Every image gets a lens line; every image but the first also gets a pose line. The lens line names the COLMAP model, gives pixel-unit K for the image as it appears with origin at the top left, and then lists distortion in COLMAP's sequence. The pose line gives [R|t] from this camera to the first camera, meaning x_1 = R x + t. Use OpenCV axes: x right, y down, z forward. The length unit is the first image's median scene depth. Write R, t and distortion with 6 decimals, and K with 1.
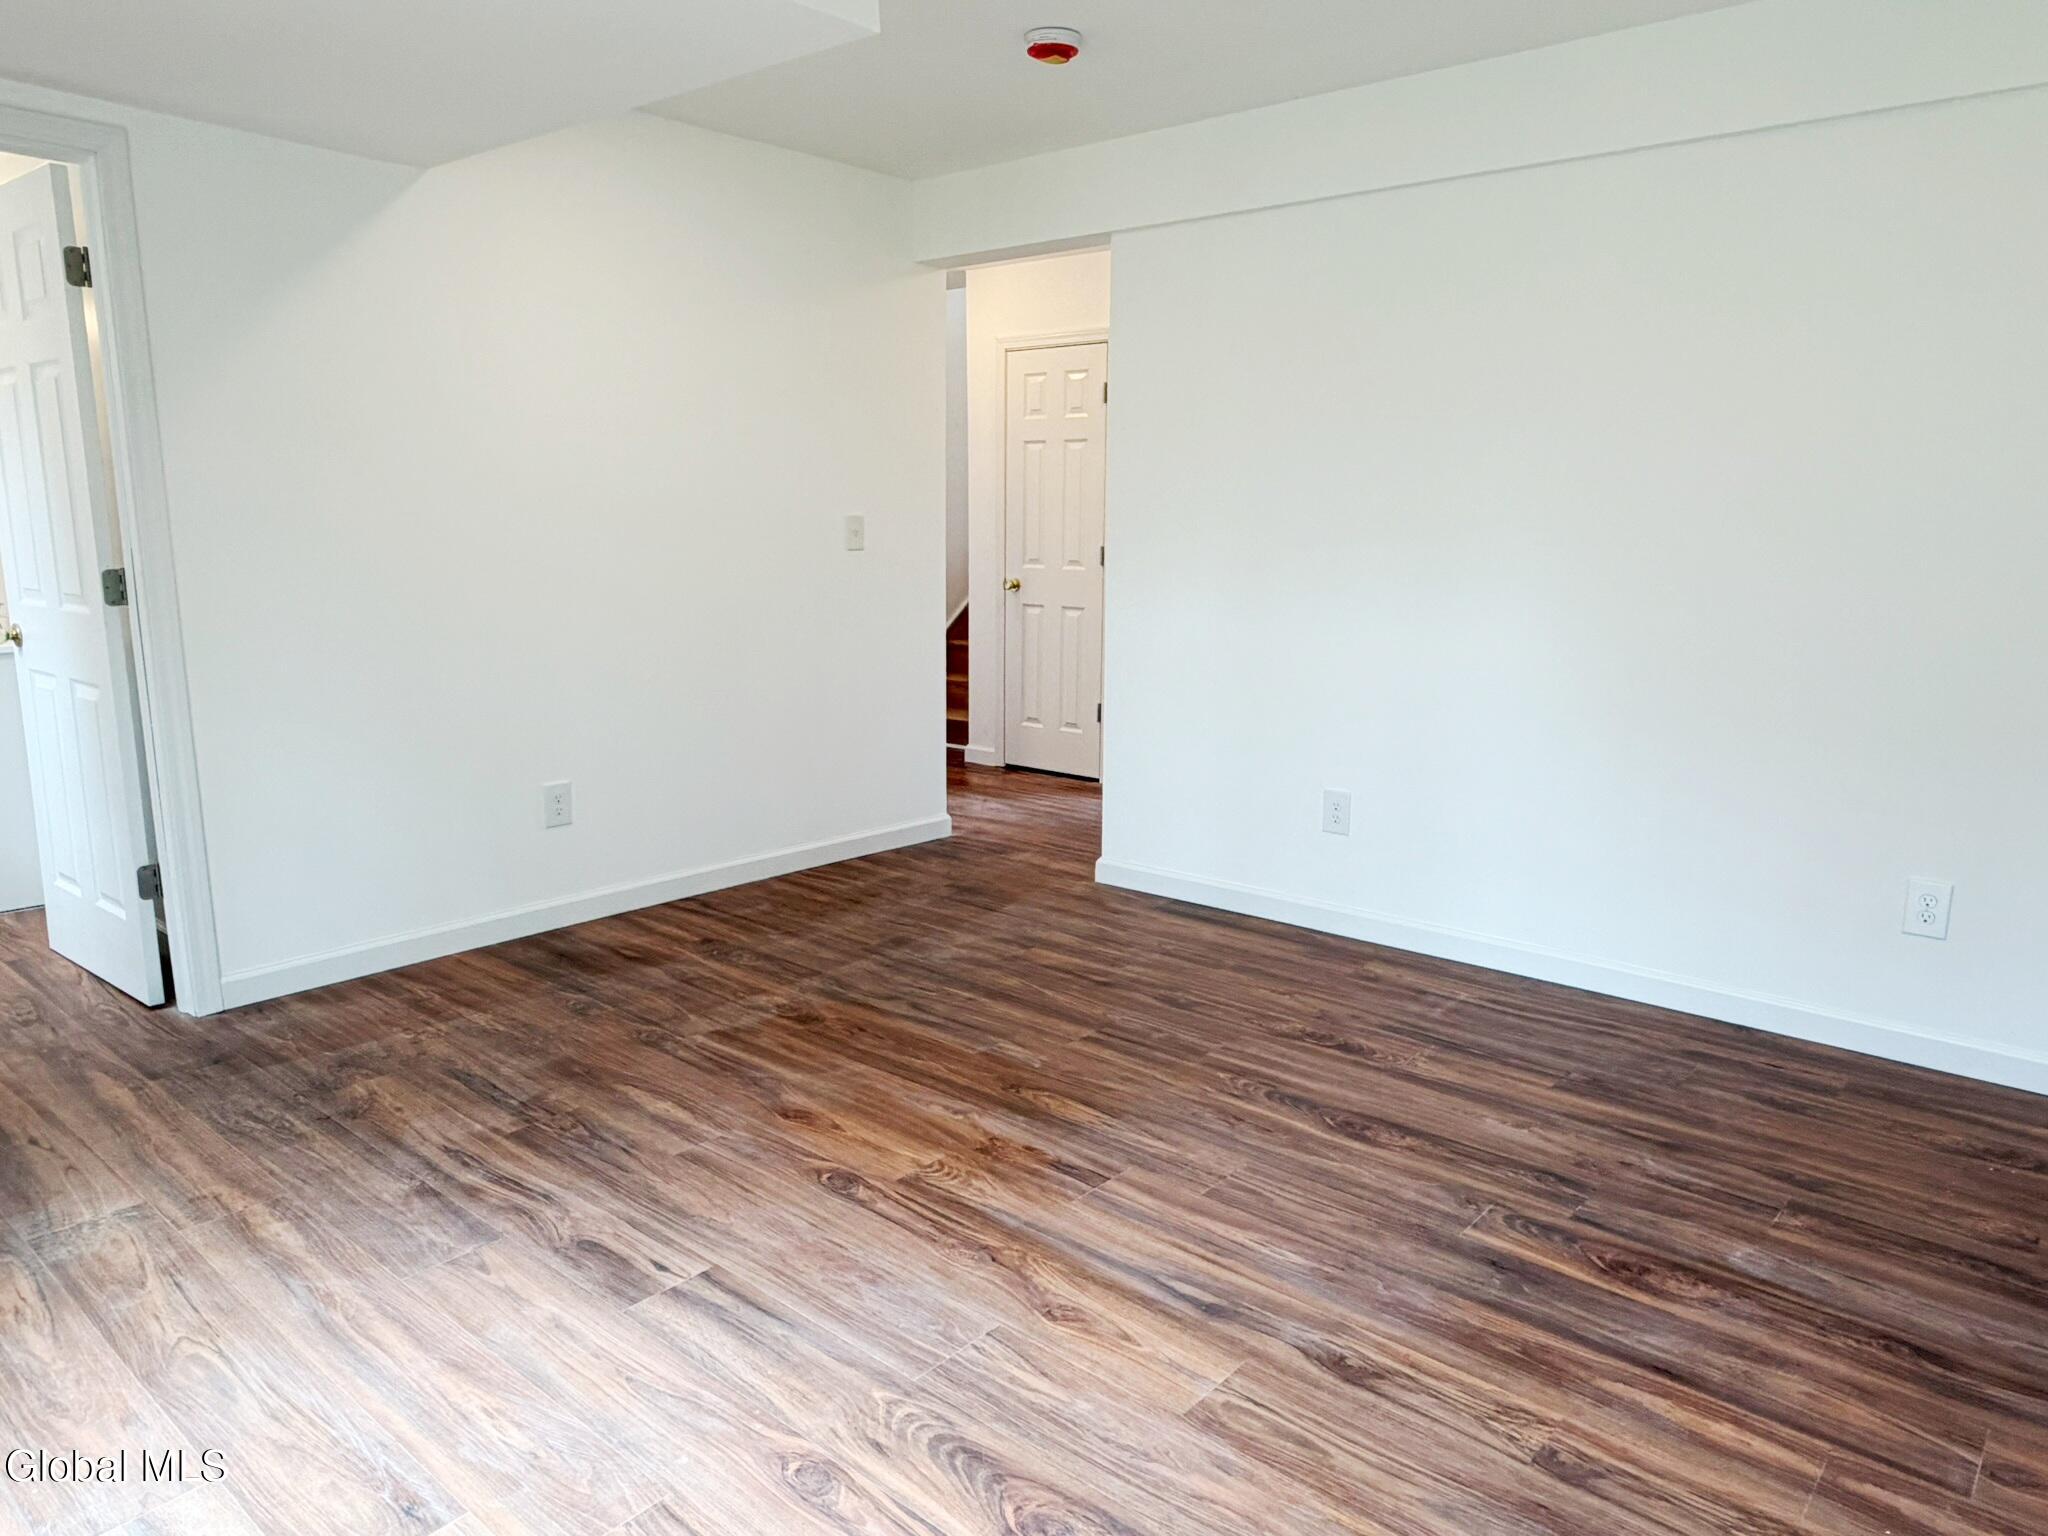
lens RADIAL K [[1361.8, 0, 1024.5], [0, 1361.8, 778.8], [0, 0, 1]] dist [-0.001486, 0.002740]
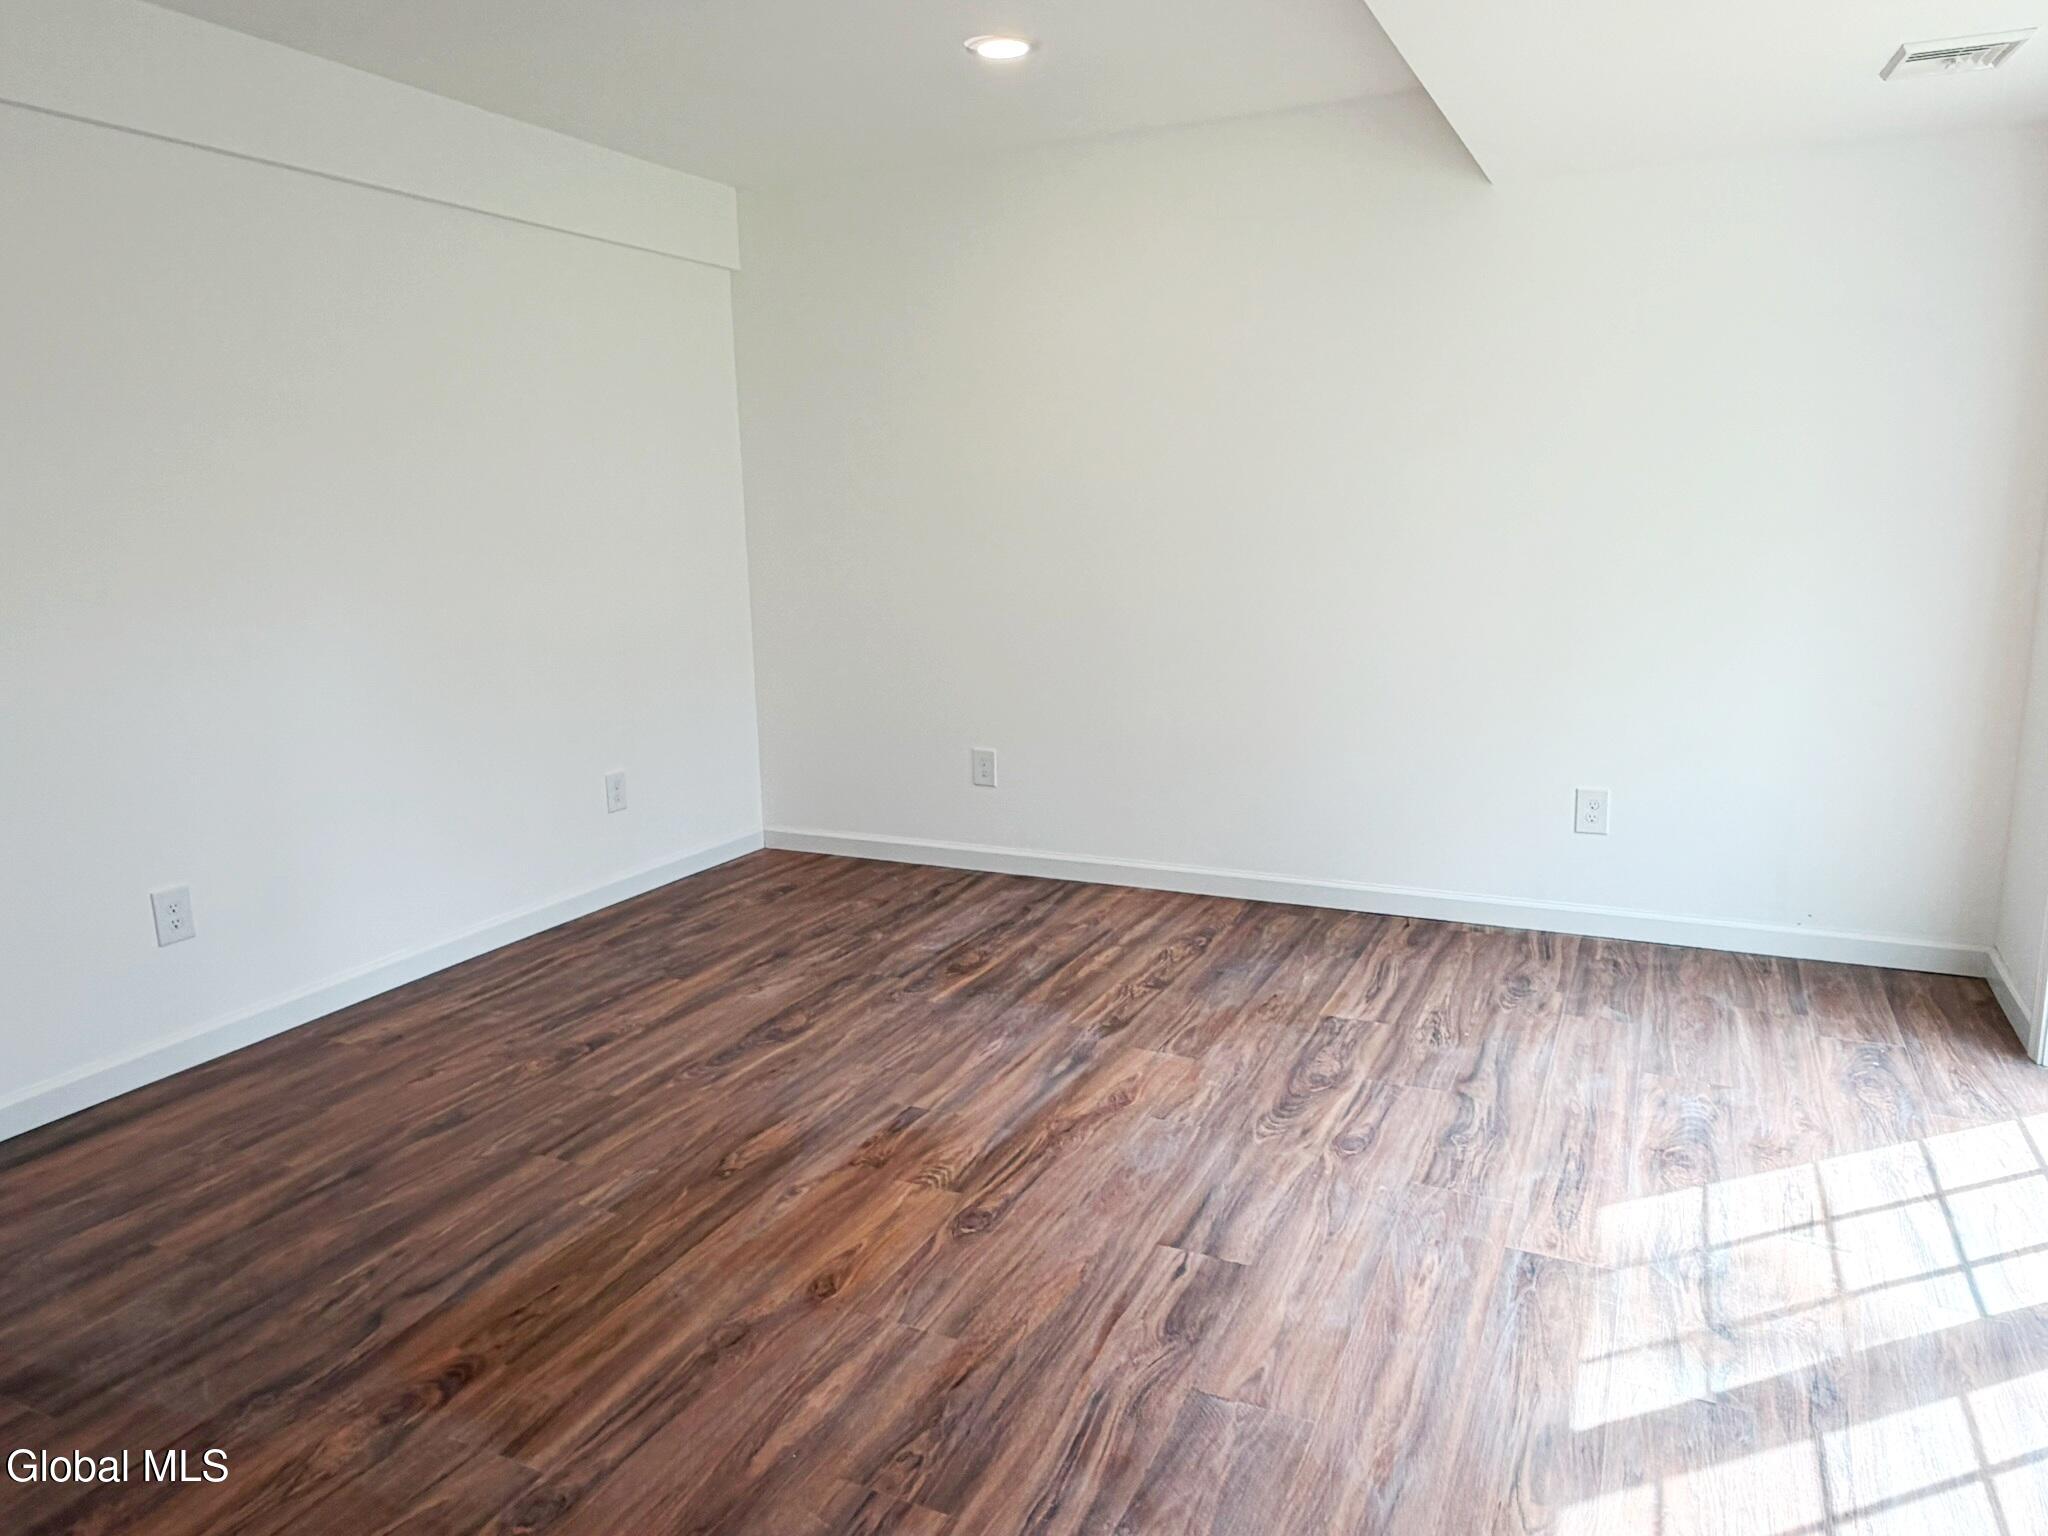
lens RADIAL K [[1361.8, 0, 1018.3], [0, 1361.8, 768.5], [0, 0, 1]] dist [-0.001486, 0.002740]
pose [[-0.261447, -0.188707, 0.946591, -0.931245], [0.200733, 0.948630, 0.244556, -0.223458], [-0.944114, 0.253951, -0.210136, 1.017932]]
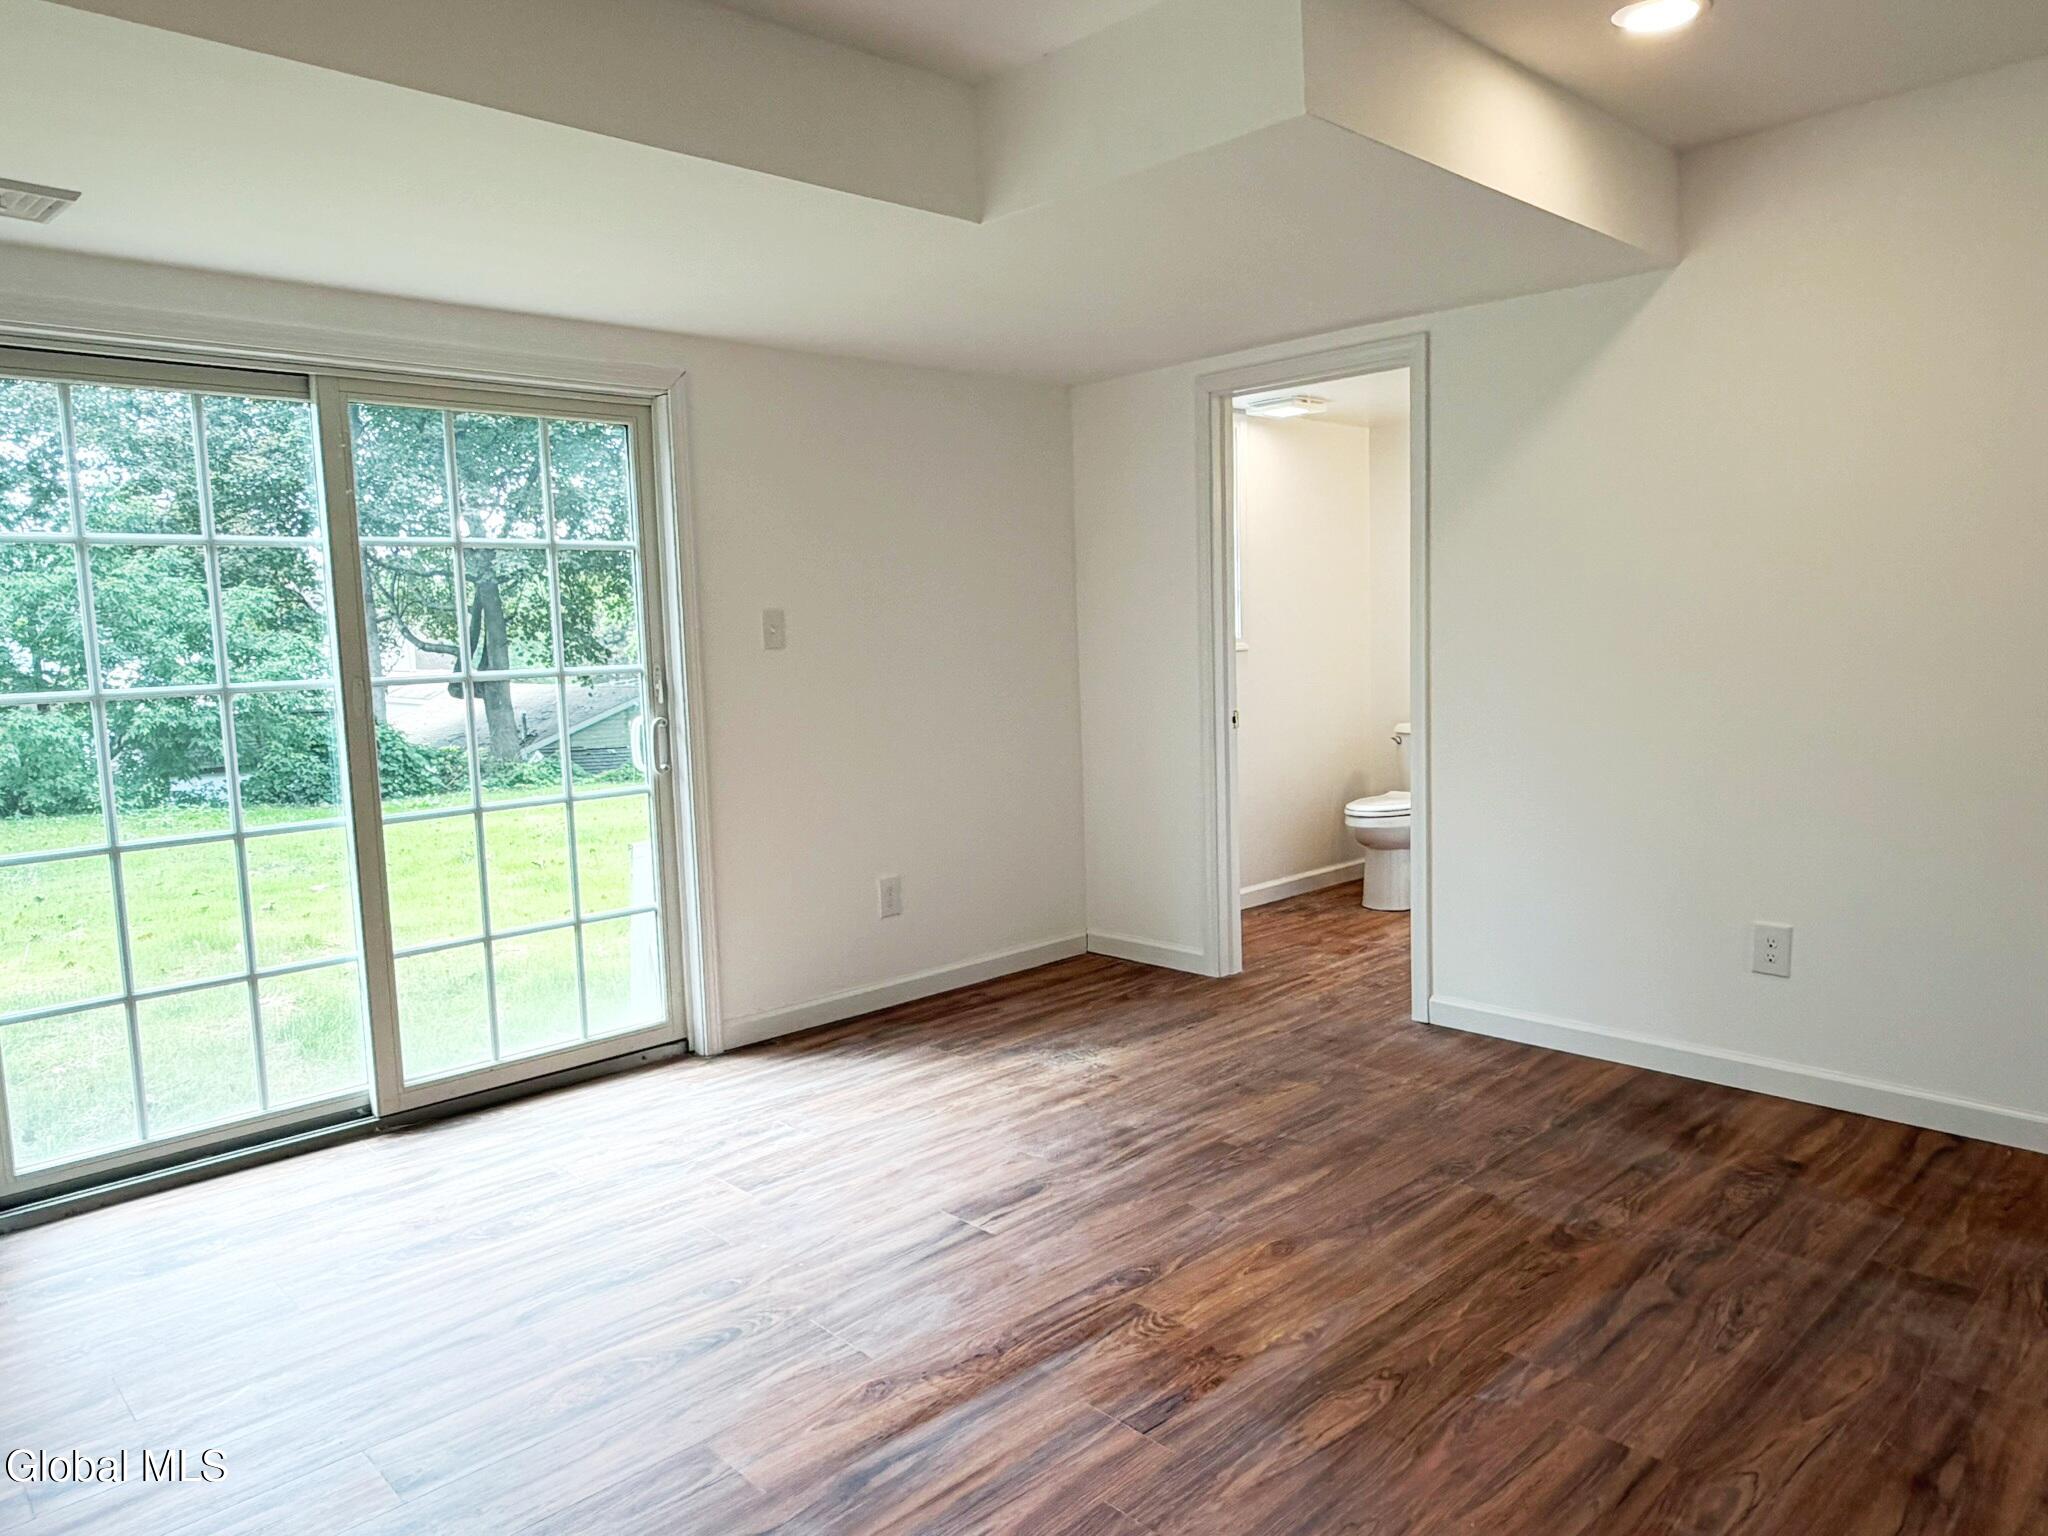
lens RADIAL K [[1361.8, 0, 1017.4], [0, 1361.8, 764.3], [0, 0, 1]] dist [-0.001486, 0.002740]
pose [[-0.098953, 0.101252, -0.989927, 0.794512], [-0.159955, 0.980255, 0.116252, -0.176152], [0.982152, 0.169847, -0.080804, 0.866590]]
